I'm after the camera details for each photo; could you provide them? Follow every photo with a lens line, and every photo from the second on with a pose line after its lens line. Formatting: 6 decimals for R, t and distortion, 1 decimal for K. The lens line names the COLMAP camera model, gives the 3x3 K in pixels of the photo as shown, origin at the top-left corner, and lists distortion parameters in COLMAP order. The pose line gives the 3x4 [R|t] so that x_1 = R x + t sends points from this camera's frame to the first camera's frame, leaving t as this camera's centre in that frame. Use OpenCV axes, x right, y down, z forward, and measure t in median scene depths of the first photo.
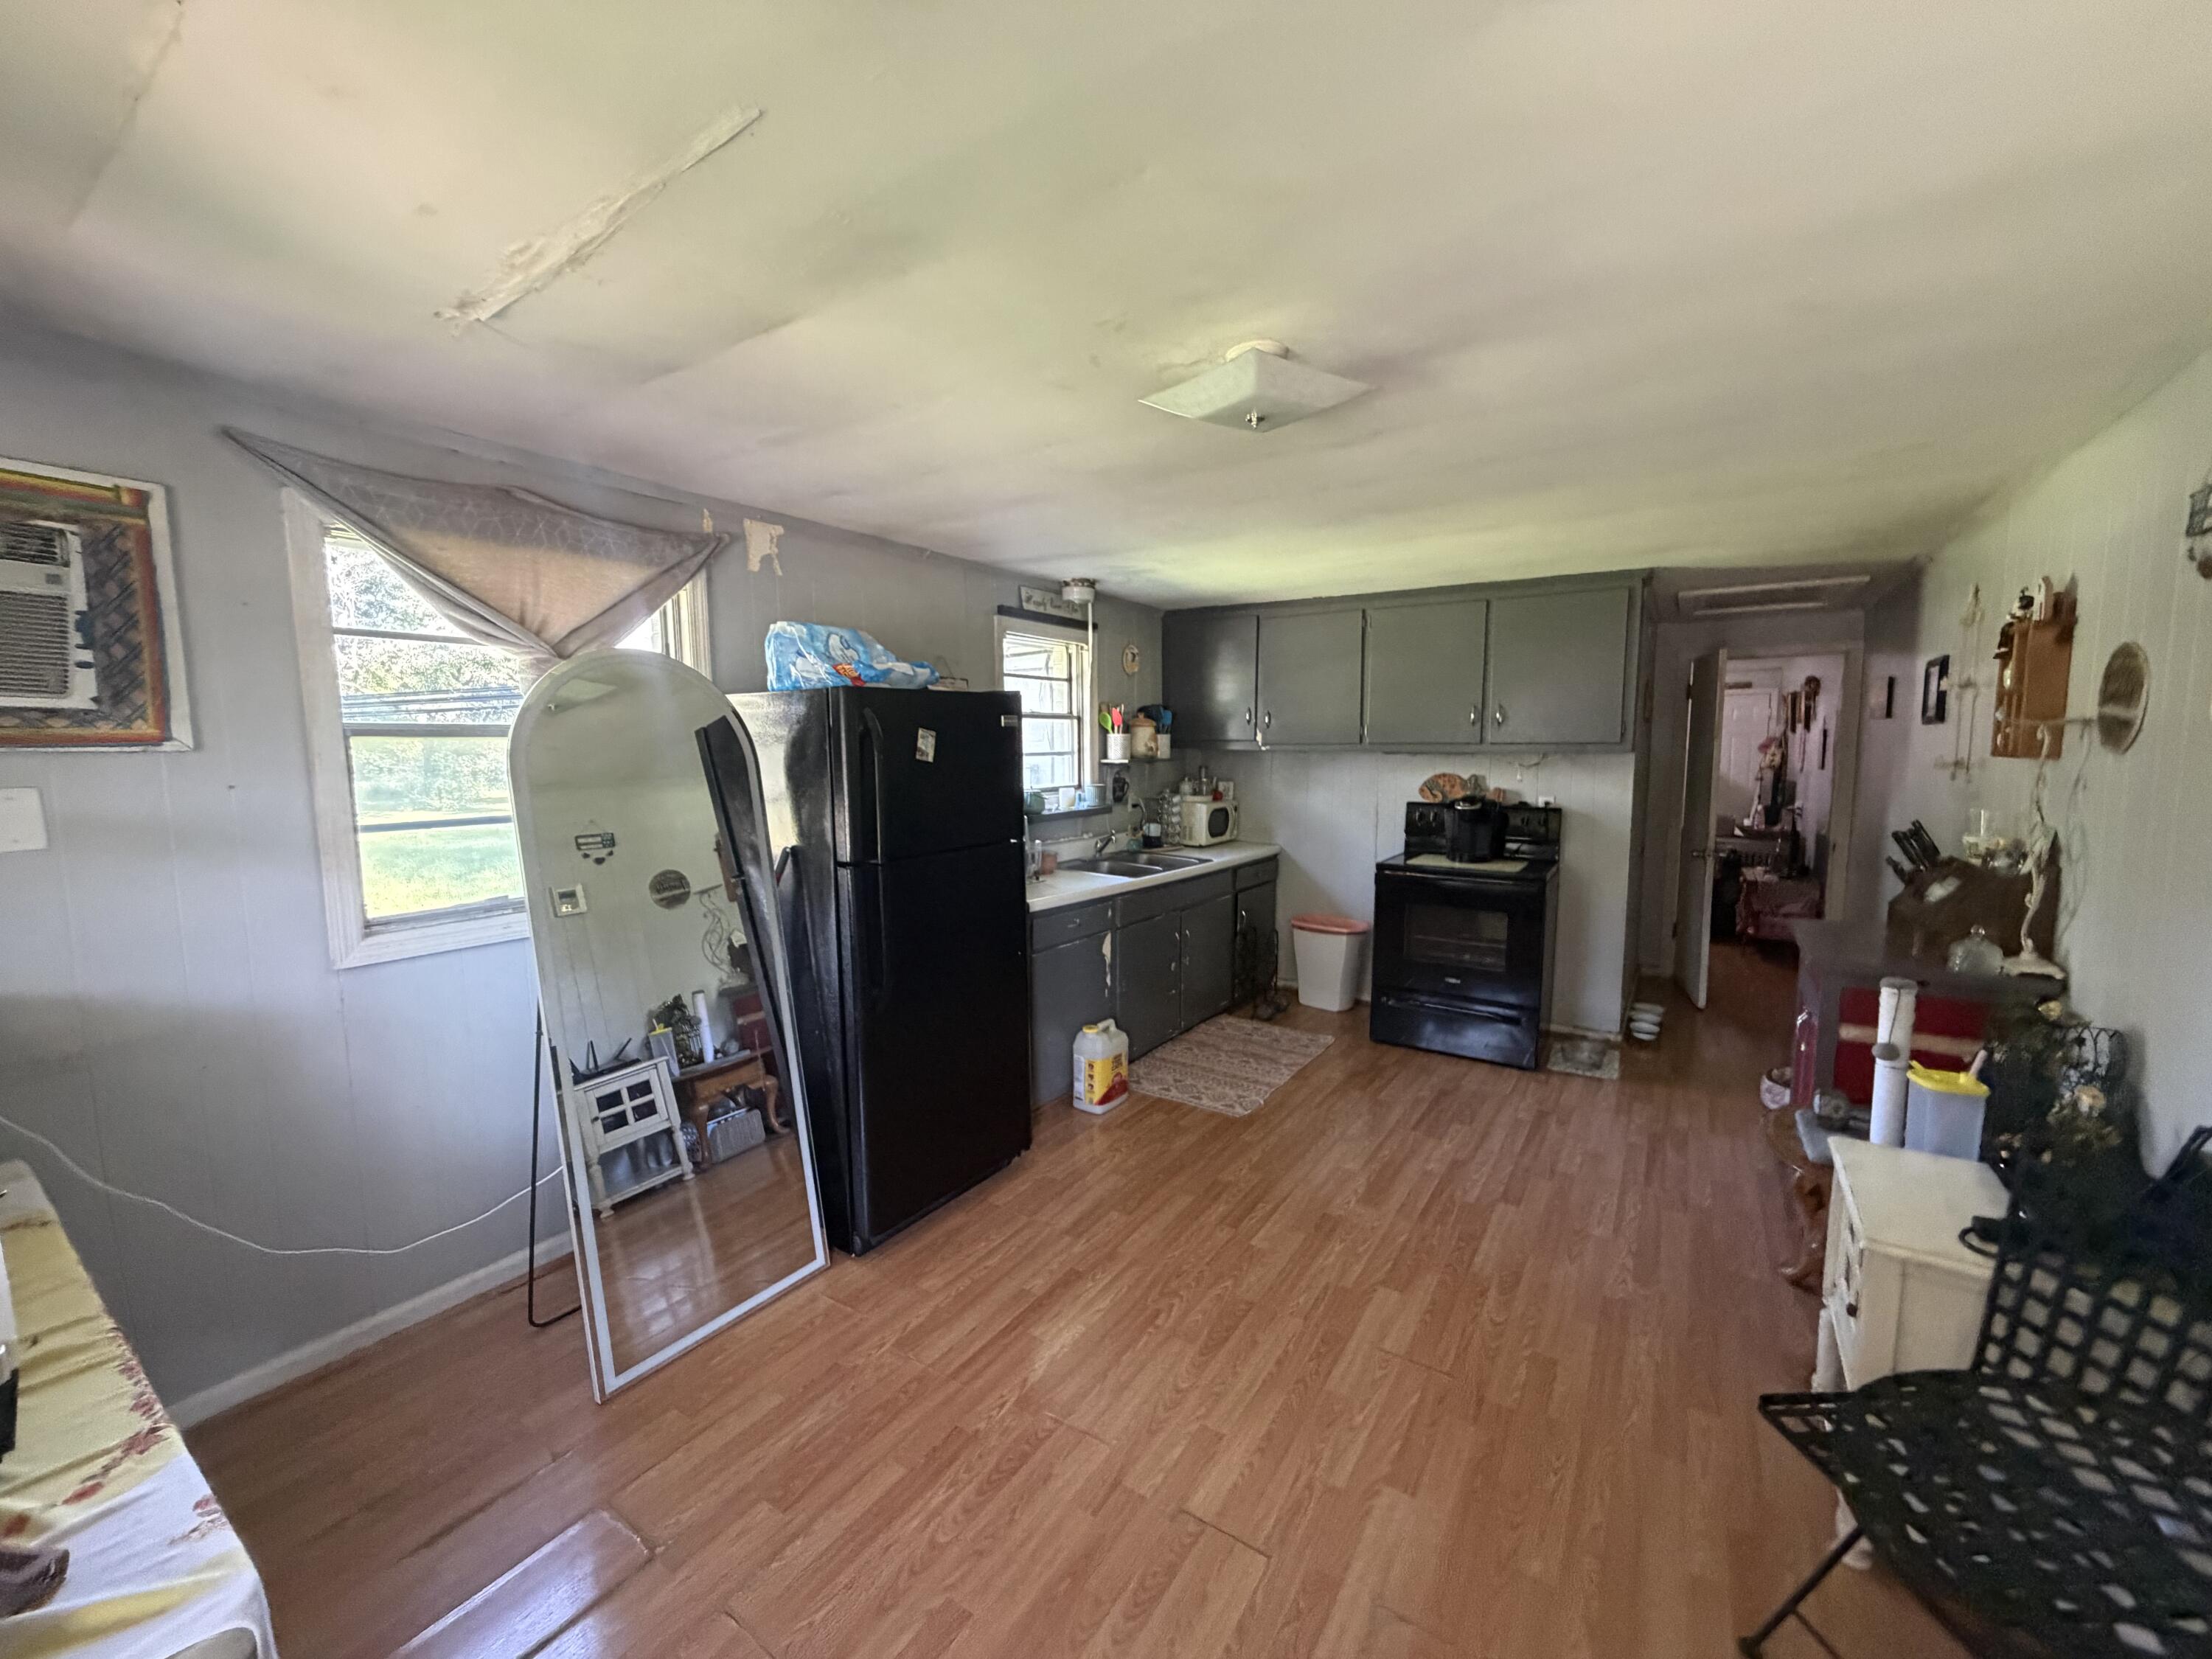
lens RADIAL K [[879.0, 0, 1098.6], [0, 879.0, 832.6], [0, 0, 1]] dist [-0.001574, 0.000219]
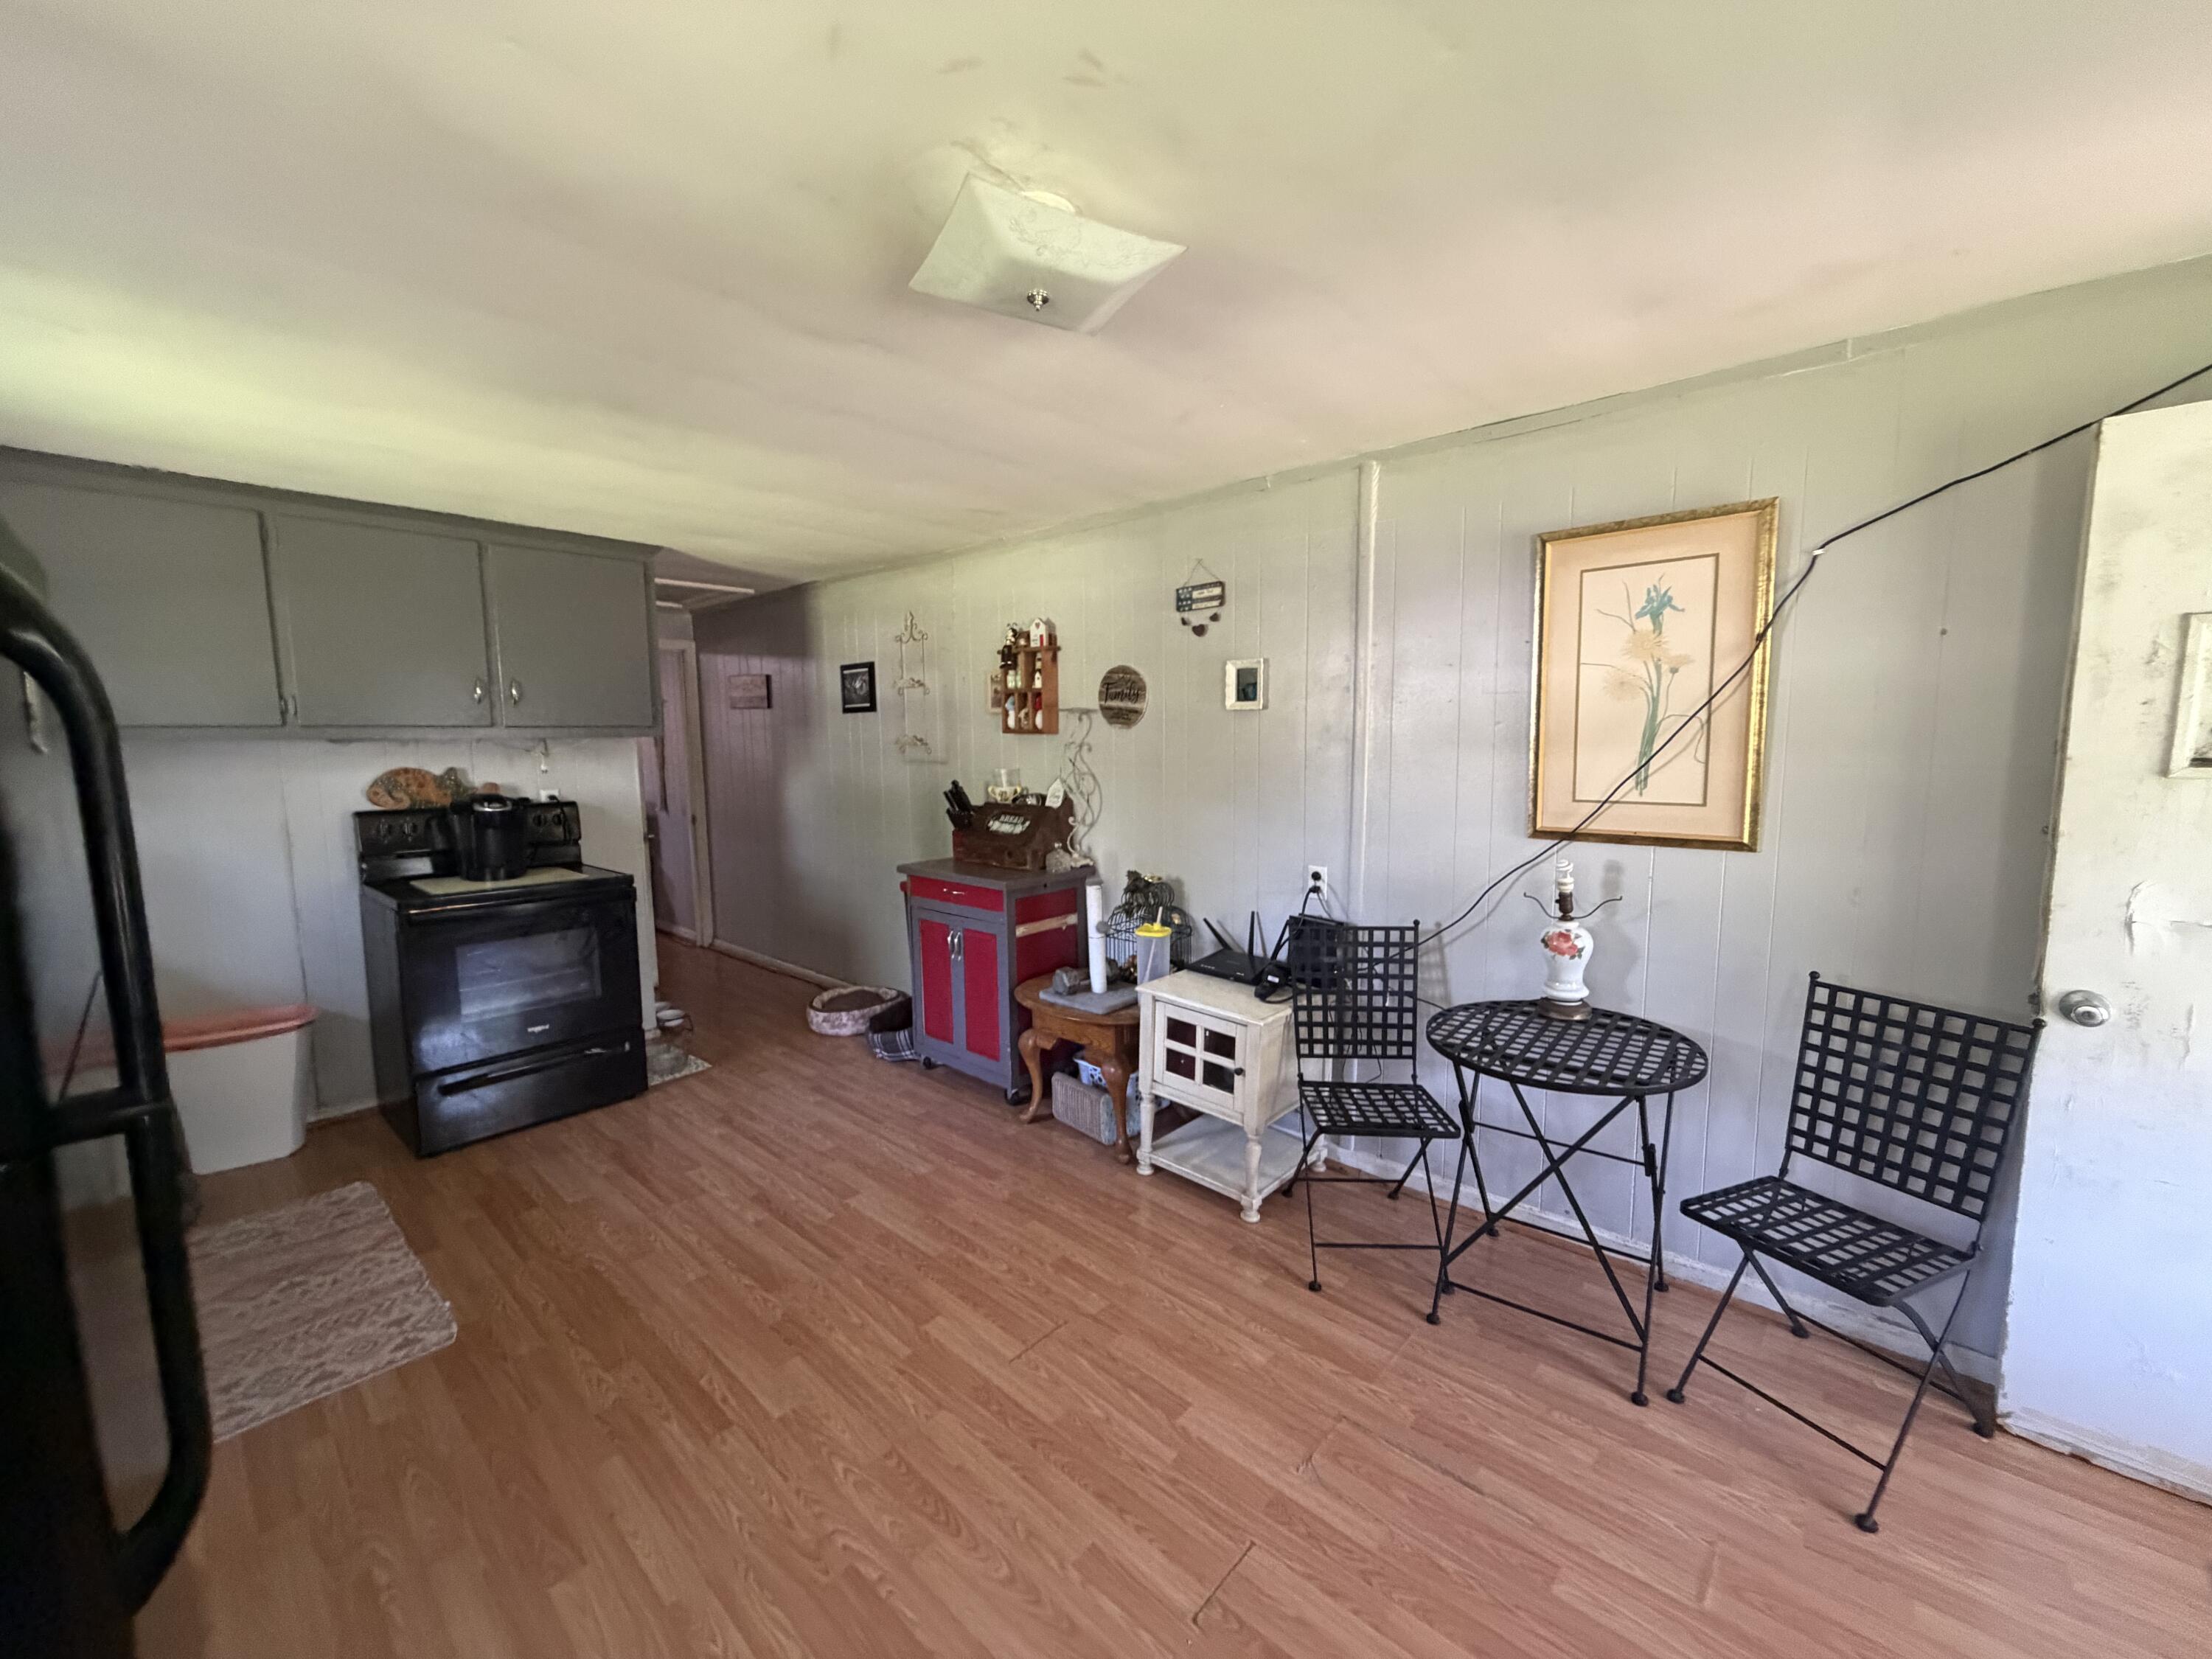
lens RADIAL K [[879.0, 0, 1099.7], [0, 879.0, 830.6], [0, 0, 1]] dist [-0.001574, 0.000219]
pose [[0.147642, -0.109755, 0.982932, -0.376359], [0.105244, 0.989924, 0.094727, -0.037918], [-0.983425, 0.089462, 0.157706, 0.504692]]
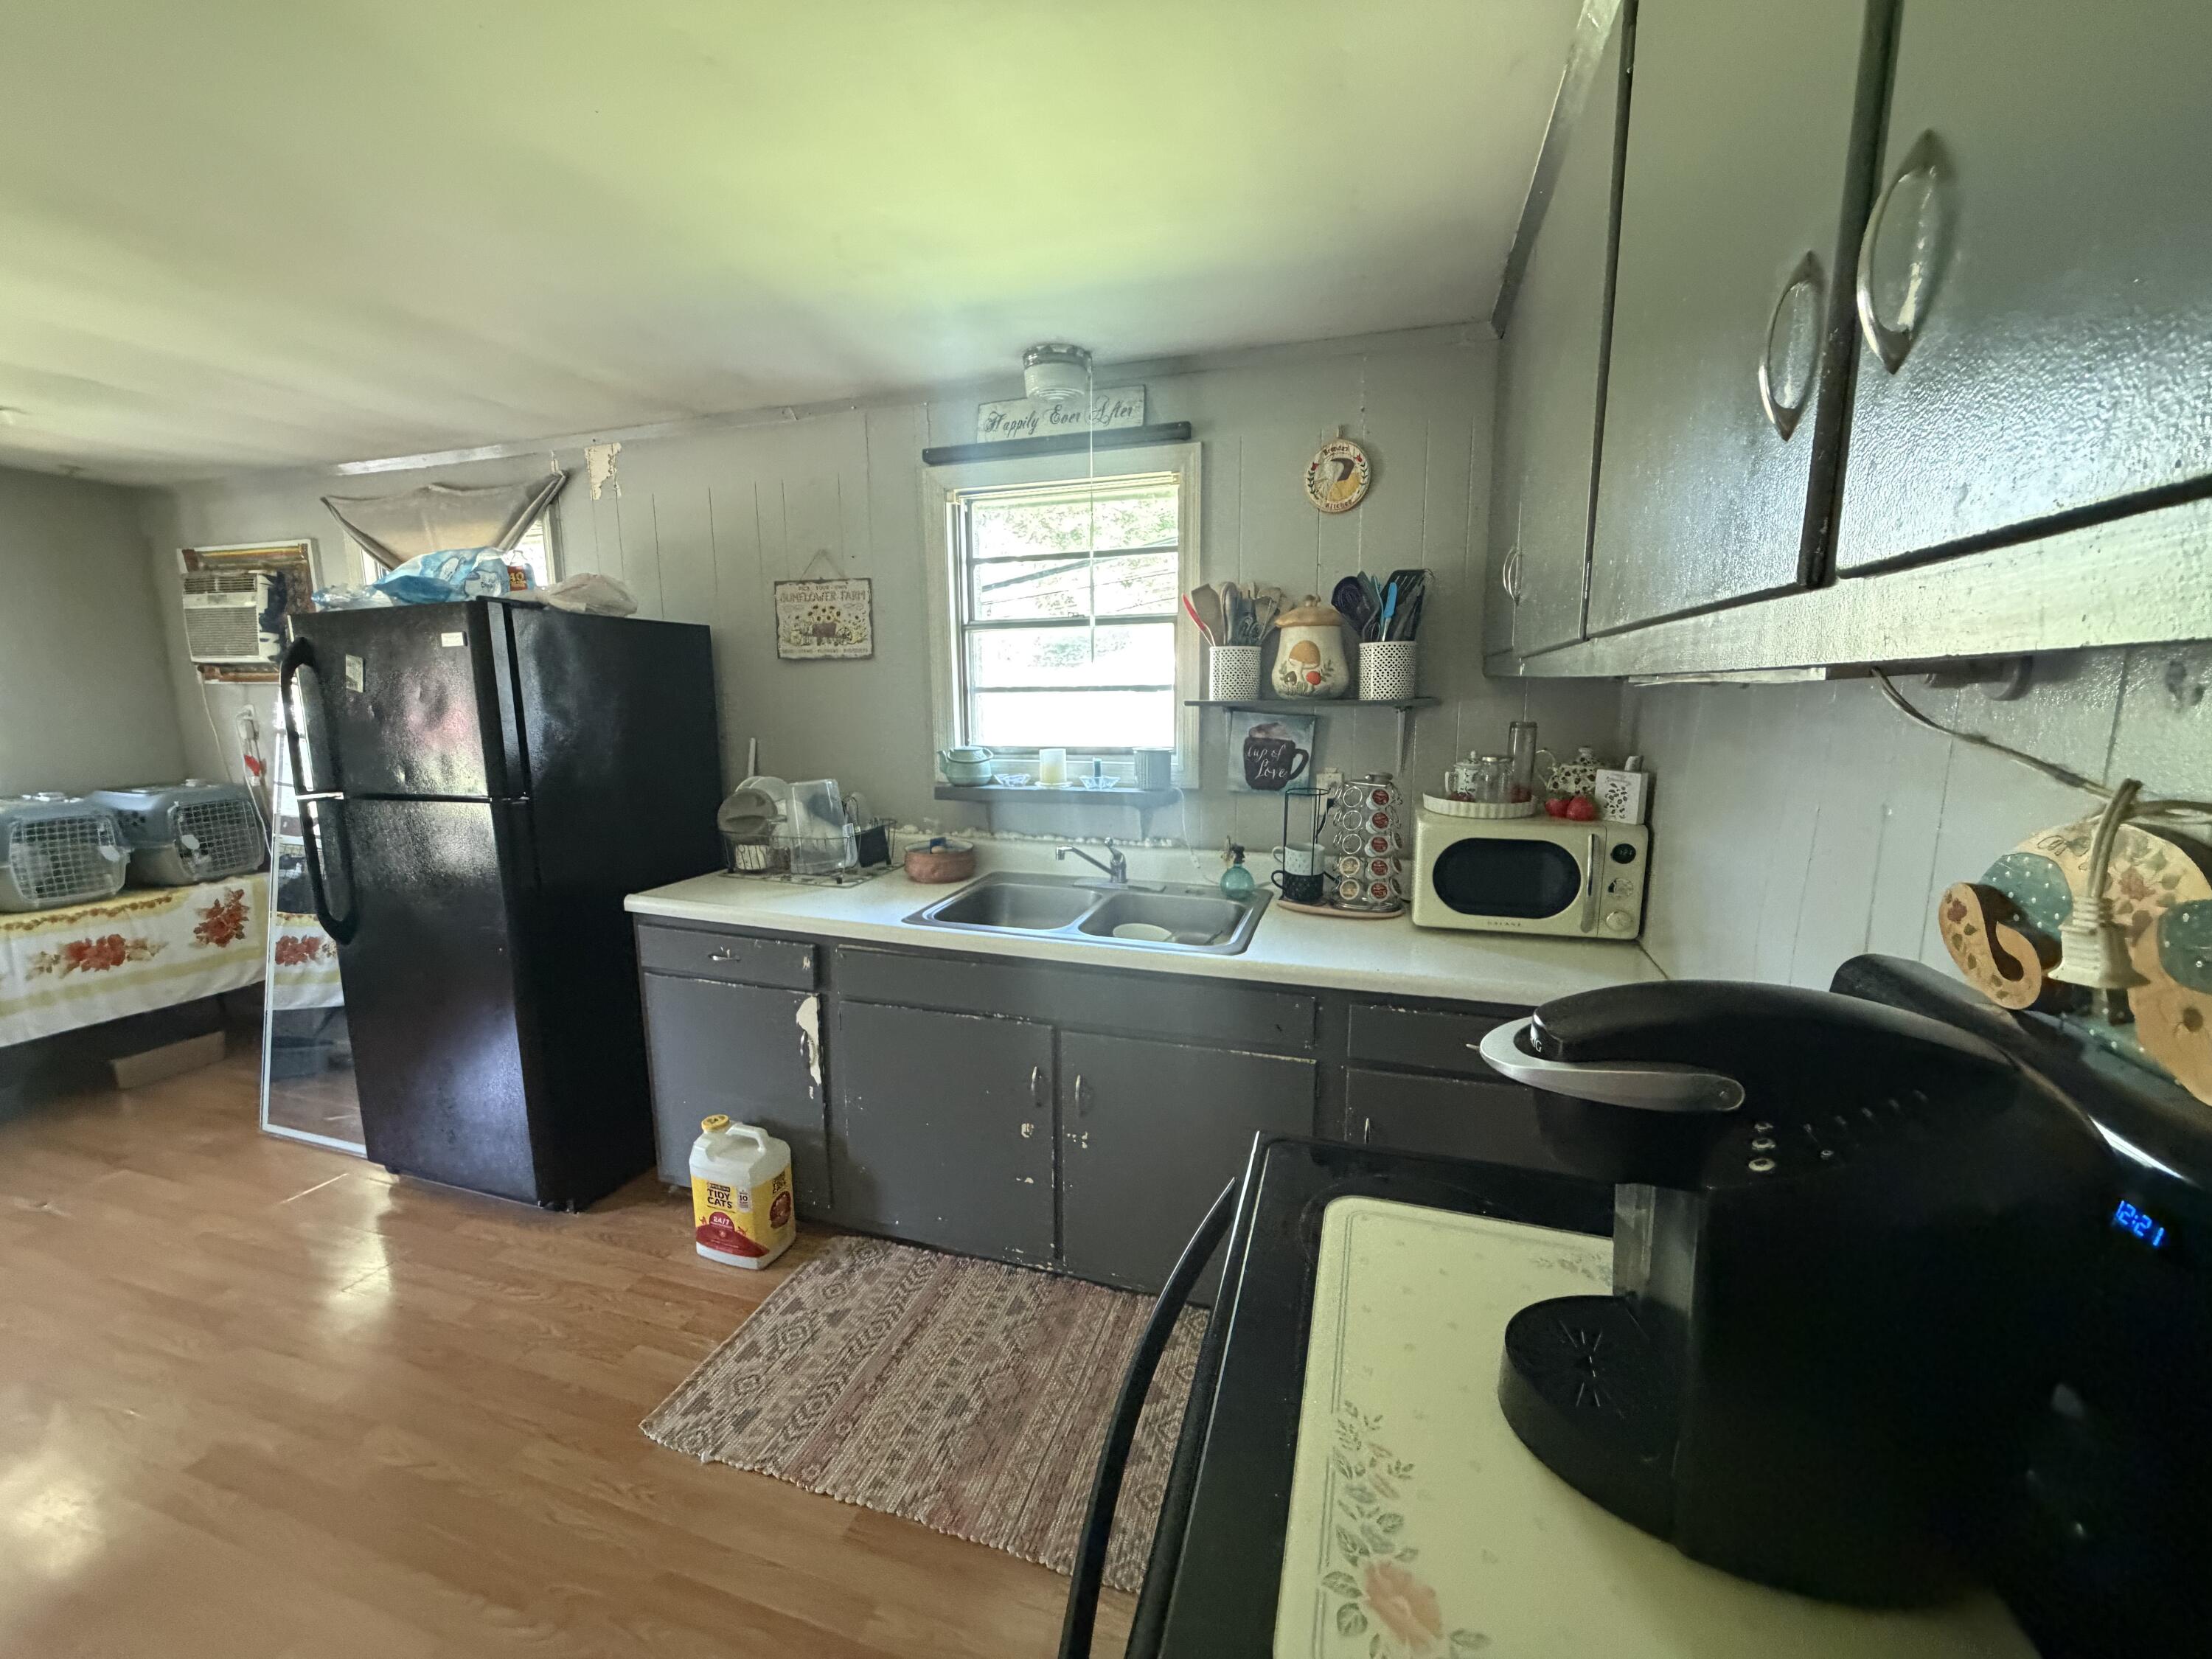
lens RADIAL K [[879.0, 0, 1100.1], [0, 879.0, 832.6], [0, 0, 1]] dist [-0.001574, 0.000219]
pose [[0.275478, 0.152114, -0.949196, 0.741538], [-0.091451, 0.987070, 0.131642, -0.106912], [0.956947, 0.050540, 0.285827, 1.248300]]
